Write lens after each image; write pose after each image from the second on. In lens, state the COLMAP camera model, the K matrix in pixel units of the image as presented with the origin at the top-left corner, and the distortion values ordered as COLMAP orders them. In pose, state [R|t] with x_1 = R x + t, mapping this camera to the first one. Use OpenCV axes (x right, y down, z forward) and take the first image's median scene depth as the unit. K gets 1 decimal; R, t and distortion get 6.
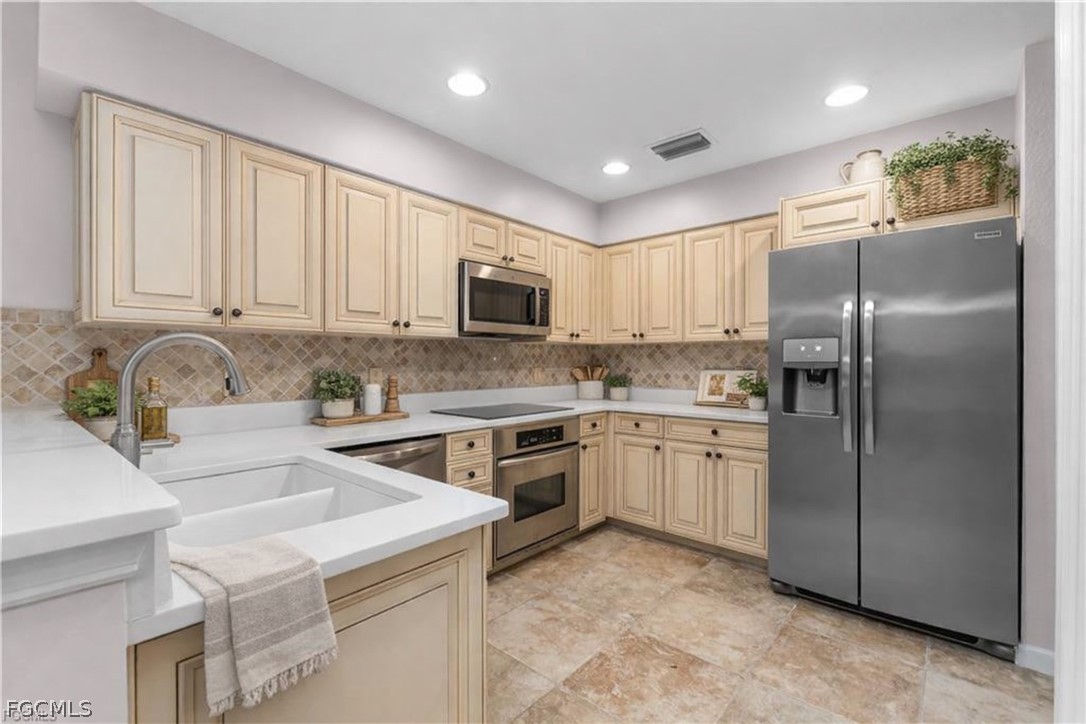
lens RADIAL K [[475.2, 0, 547.0], [0, 475.2, 366.6], [0, 0, 1]] dist [-0.005576, -0.000292]
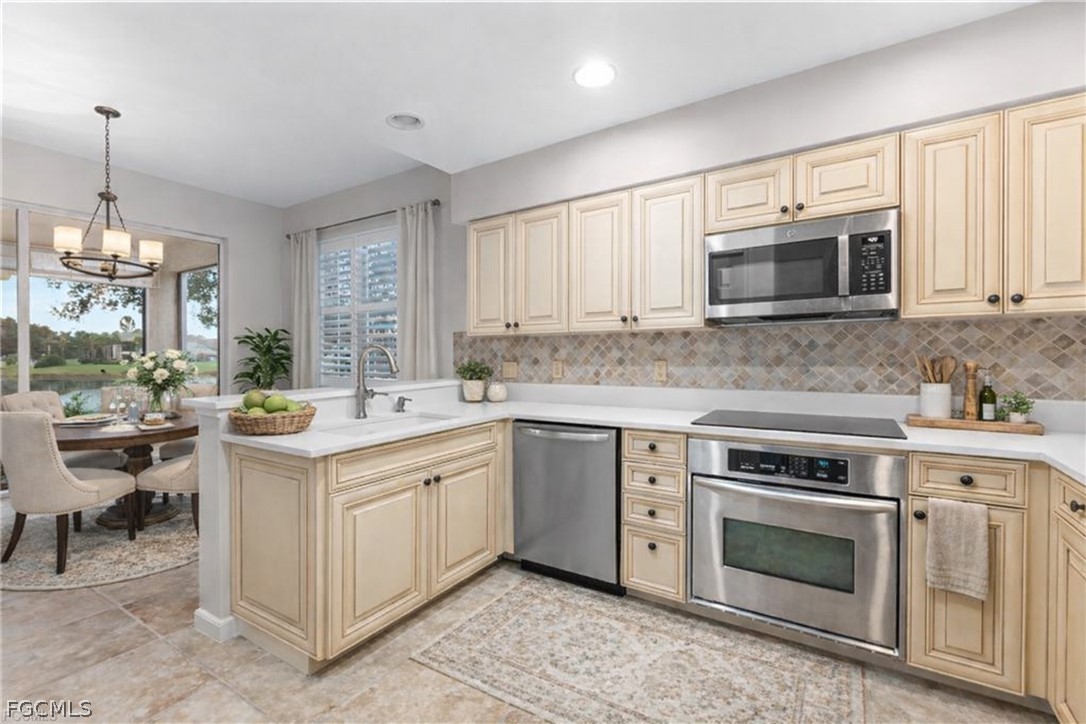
lens RADIAL K [[475.2, 0, 547.7], [0, 475.2, 355.1], [0, 0, 1]] dist [-0.005576, -0.000292]
pose [[0.146698, -0.004215, -0.989172, 0.592365], [-0.006551, 0.999965, -0.005233, -0.002522], [0.989160, 0.007248, 0.146666, 0.562294]]
